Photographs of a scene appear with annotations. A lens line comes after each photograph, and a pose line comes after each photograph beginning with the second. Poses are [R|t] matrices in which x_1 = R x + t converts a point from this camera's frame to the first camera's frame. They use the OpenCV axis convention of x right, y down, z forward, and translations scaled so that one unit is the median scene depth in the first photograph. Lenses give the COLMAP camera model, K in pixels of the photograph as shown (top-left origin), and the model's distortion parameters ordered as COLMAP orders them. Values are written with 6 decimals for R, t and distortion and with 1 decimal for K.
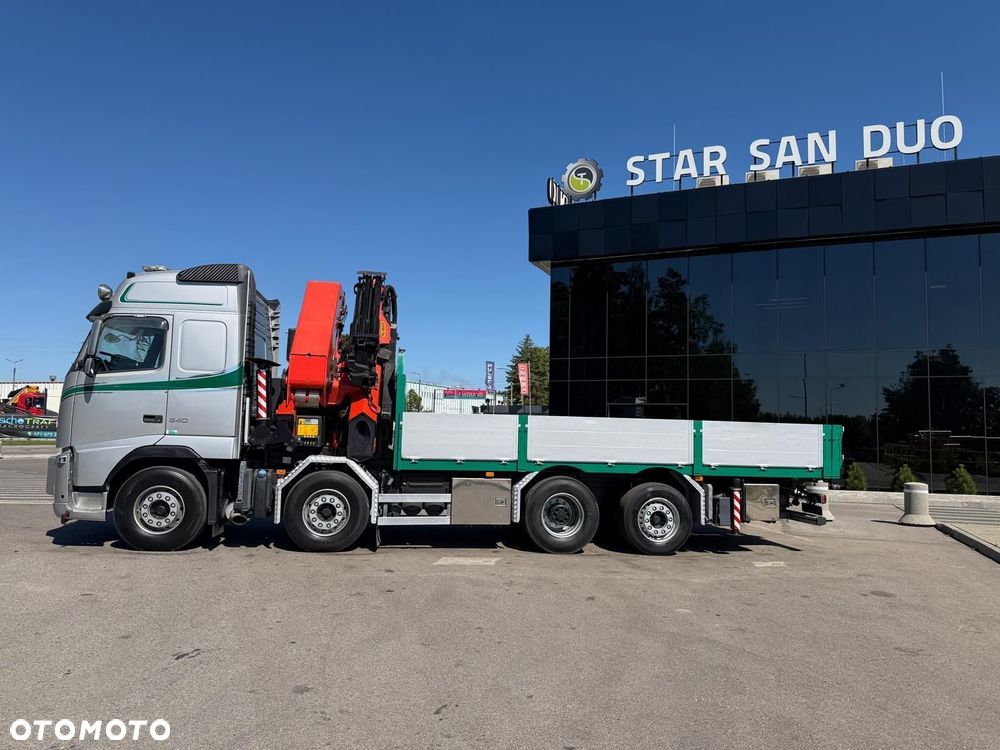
lens RADIAL K [[704.0, 0, 500.0], [0, 704.0, 375.0], [0, 0, 1]] dist [0.096758, -0.140599]
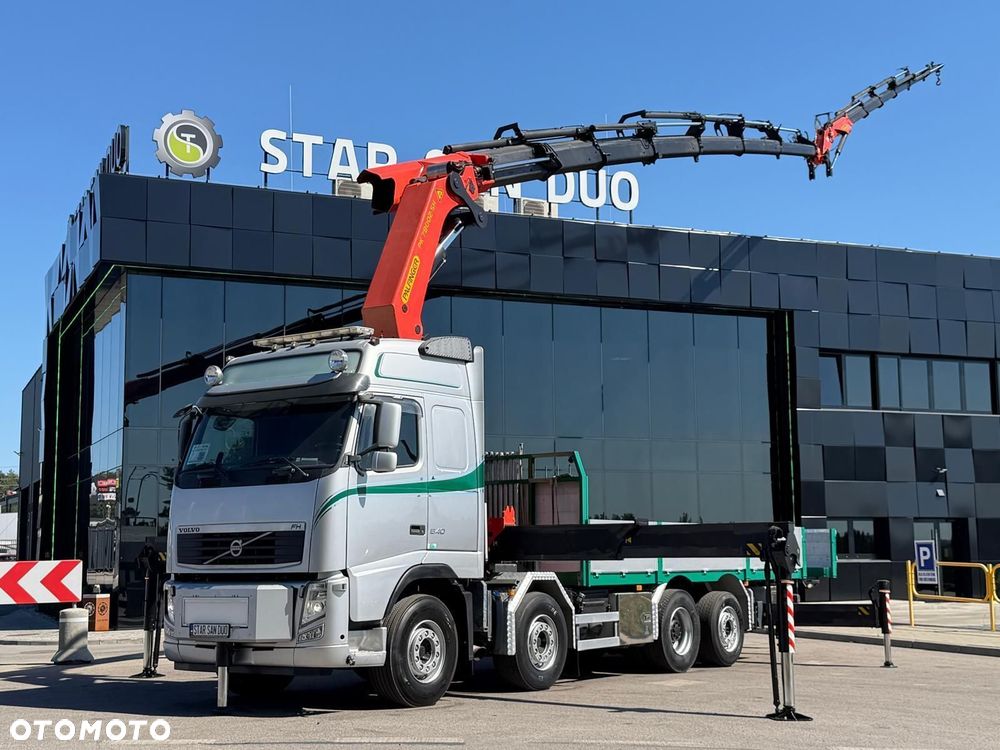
lens RADIAL K [[1346.5, 0, 500.0], [0, 1346.5, 375.0], [0, 0, 1]] dist [0.161476, -0.304109]
pose [[0.699573, 0.067610, 0.711355, -0.683370], [-0.034628, 0.997552, -0.060758, -0.009916], [-0.713721, 0.017872, 0.700202, -0.048578]]
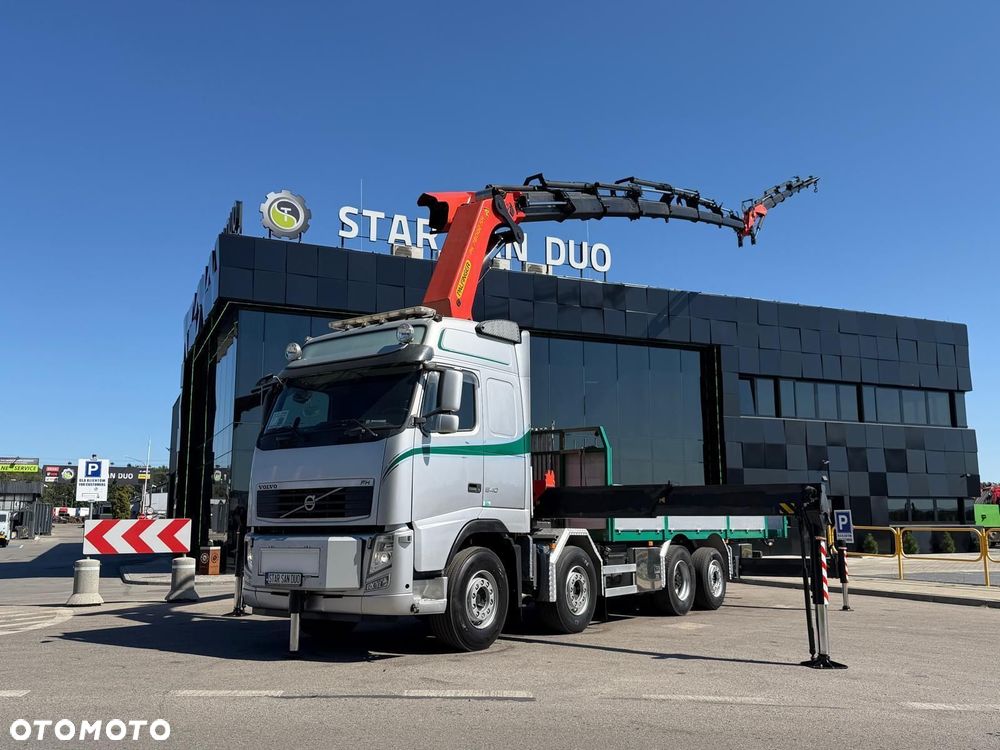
lens RADIAL K [[866.0, 0, 500.0], [0, 866.0, 375.0], [0, 0, 1]] dist [0.158494, -0.313857]
pose [[0.692217, 0.100227, 0.714696, -0.565855], [-0.042599, 0.994257, -0.098173, 0.012346], [-0.720431, 0.037511, 0.692511, 0.110906]]
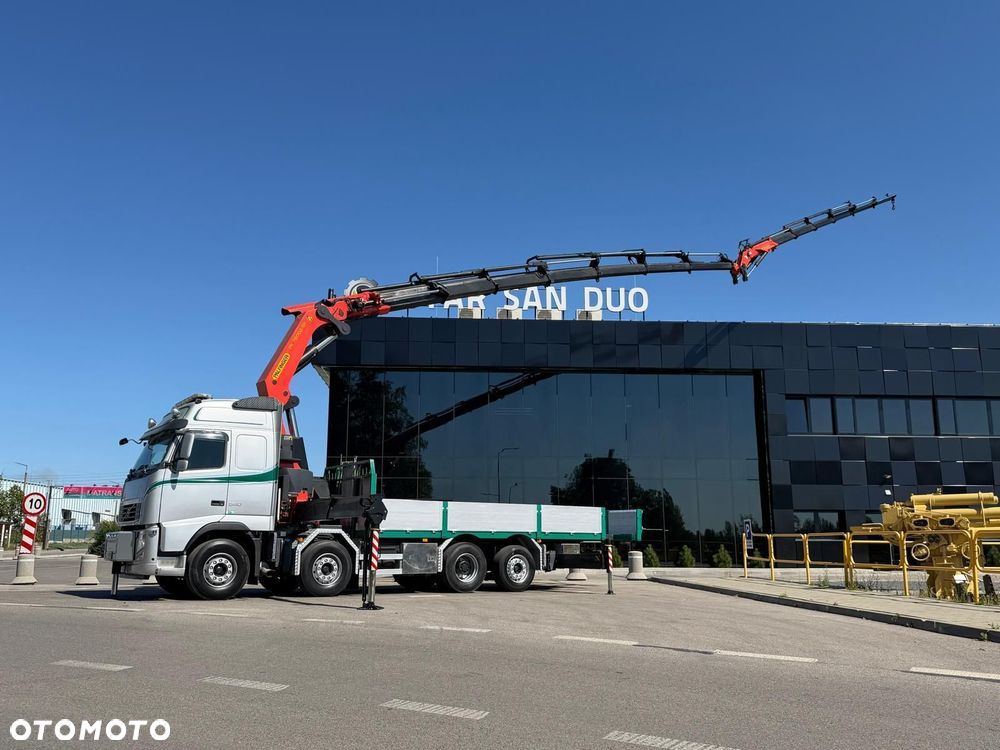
lens RADIAL K [[866.0, 0, 500.0], [0, 866.0, 375.0], [0, 0, 1]] dist [0.158494, -0.313857]
pose [[0.900745, 0.065737, 0.429346, -0.344906], [-0.019169, 0.993534, -0.111905, -0.003697], [-0.433926, 0.092568, 0.896180, -0.394518]]
